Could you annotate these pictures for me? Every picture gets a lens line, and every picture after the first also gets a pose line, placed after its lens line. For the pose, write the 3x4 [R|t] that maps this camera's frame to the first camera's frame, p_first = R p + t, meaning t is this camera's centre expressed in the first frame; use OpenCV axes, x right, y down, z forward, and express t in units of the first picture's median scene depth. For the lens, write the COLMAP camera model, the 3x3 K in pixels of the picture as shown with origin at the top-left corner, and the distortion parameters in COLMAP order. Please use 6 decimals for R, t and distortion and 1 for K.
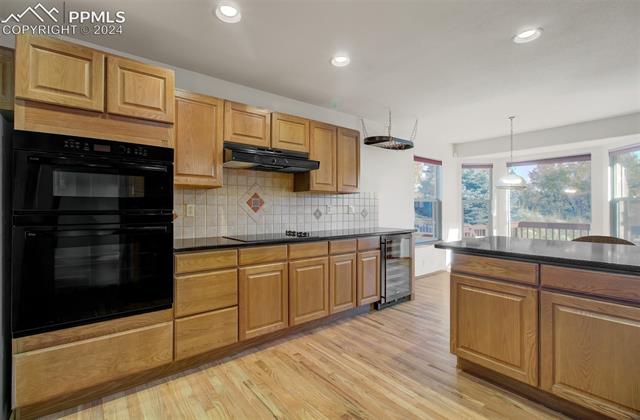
lens RADIAL K [[293.7, 0, 322.5], [0, 293.7, 206.7], [0, 0, 1]] dist [0.002093, 0.000848]
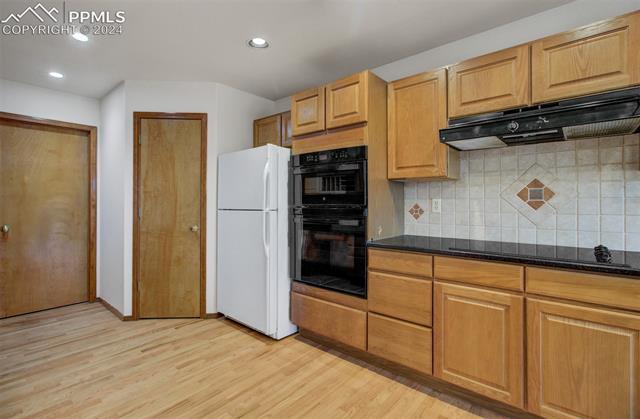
lens RADIAL K [[303.7, 0, 321.5], [0, 303.7, 203.8], [0, 0, 1]] dist [-0.002057, 0.000658]
pose [[0.179991, 0.001216, -0.983668, 0.448452], [0.005803, 0.999981, 0.002298, 0.003319], [0.983651, -0.006122, 0.179980, 0.571645]]
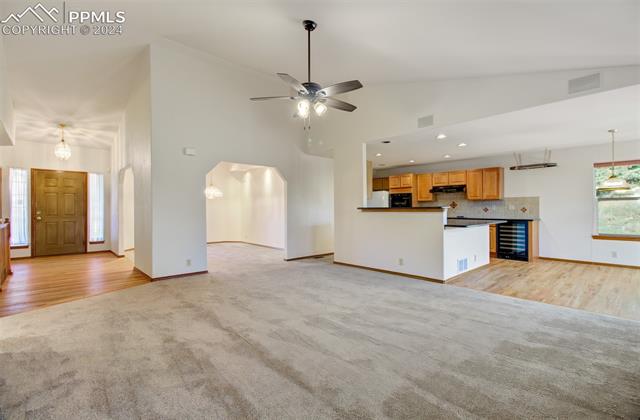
lens RADIAL K [[293.7, 0, 322.5], [0, 293.7, 206.7], [0, 0, 1]] dist [0.002093, 0.000848]
pose [[0.069423, -0.005006, -0.997575, 3.097618], [0.011454, 0.999925, -0.004221, -0.002221], [0.997522, -0.011133, 0.069475, -0.476415]]
